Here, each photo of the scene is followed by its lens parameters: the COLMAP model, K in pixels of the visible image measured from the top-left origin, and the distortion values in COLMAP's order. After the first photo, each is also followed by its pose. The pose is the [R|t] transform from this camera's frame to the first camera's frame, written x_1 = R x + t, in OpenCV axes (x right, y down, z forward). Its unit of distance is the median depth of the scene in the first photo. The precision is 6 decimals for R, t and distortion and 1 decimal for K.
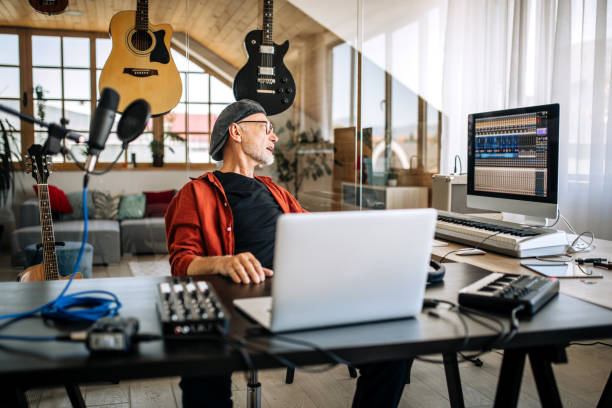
lens RADIAL K [[627.4, 0, 291.3], [0, 627.4, 205.1], [0, 0, 1]] dist [-0.028689, -0.016169]
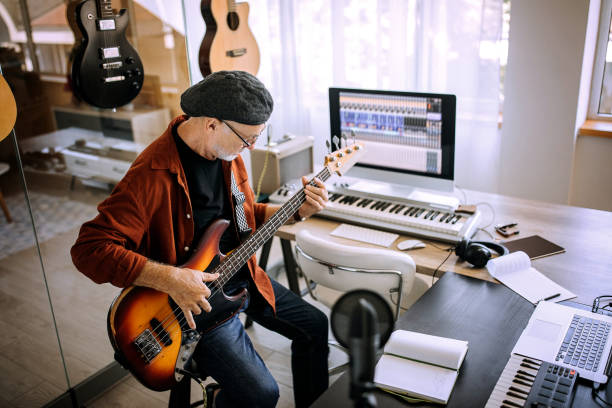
lens RADIAL K [[599.8, 0, 306.0], [0, 599.8, 204.0], [0, 0, 1]] dist [-0.005147, 0.004080]
pose [[0.769976, -0.251950, 0.586223, -0.354391], [0.095486, 0.953893, 0.284553, -0.241095], [-0.630888, -0.163123, 0.758533, 0.259004]]
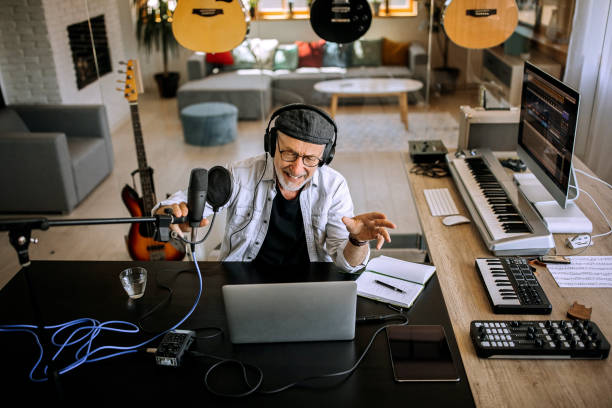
lens RADIAL K [[590.2, 0, 306.0], [0, 590.2, 204.0], [0, 0, 1]] dist [-0.000678, -0.010299]
pose [[0.949911, 0.098247, -0.296676, 0.252249], [0.006522, 0.942863, 0.333118, -0.237072], [0.312452, -0.318367, 0.894995, 0.038582]]
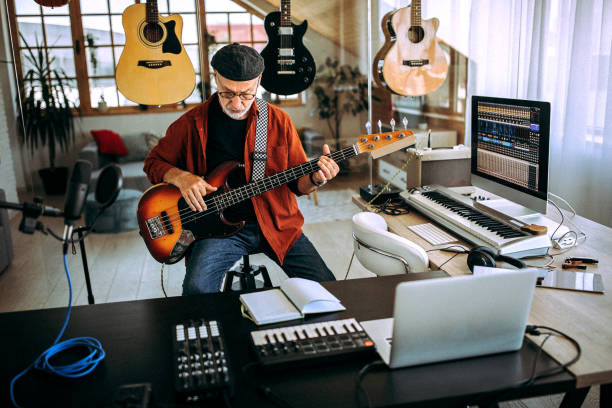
lens RADIAL K [[590.2, 0, 306.0], [0, 590.2, 204.0], [0, 0, 1]] dist [-0.000678, -0.010299]
pose [[0.996498, -0.016299, -0.082018, 0.089166], [0.029039, 0.987231, 0.156629, -0.127687], [0.078417, -0.158462, 0.984246, 0.009615]]
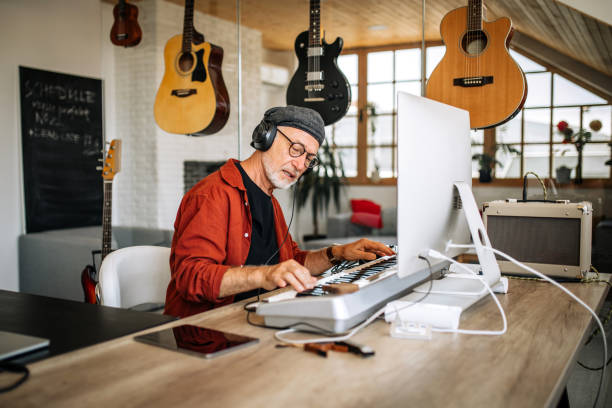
lens RADIAL K [[655.0, 0, 271.7], [0, 655.0, 203.7], [0, 0, 1]] dist [-0.028773, -0.005876]
pose [[0.687151, 0.034351, -0.725703, 0.644393], [-0.052225, 0.998633, -0.002181, -0.034869], [0.724636, 0.039399, 0.688005, 0.369806]]
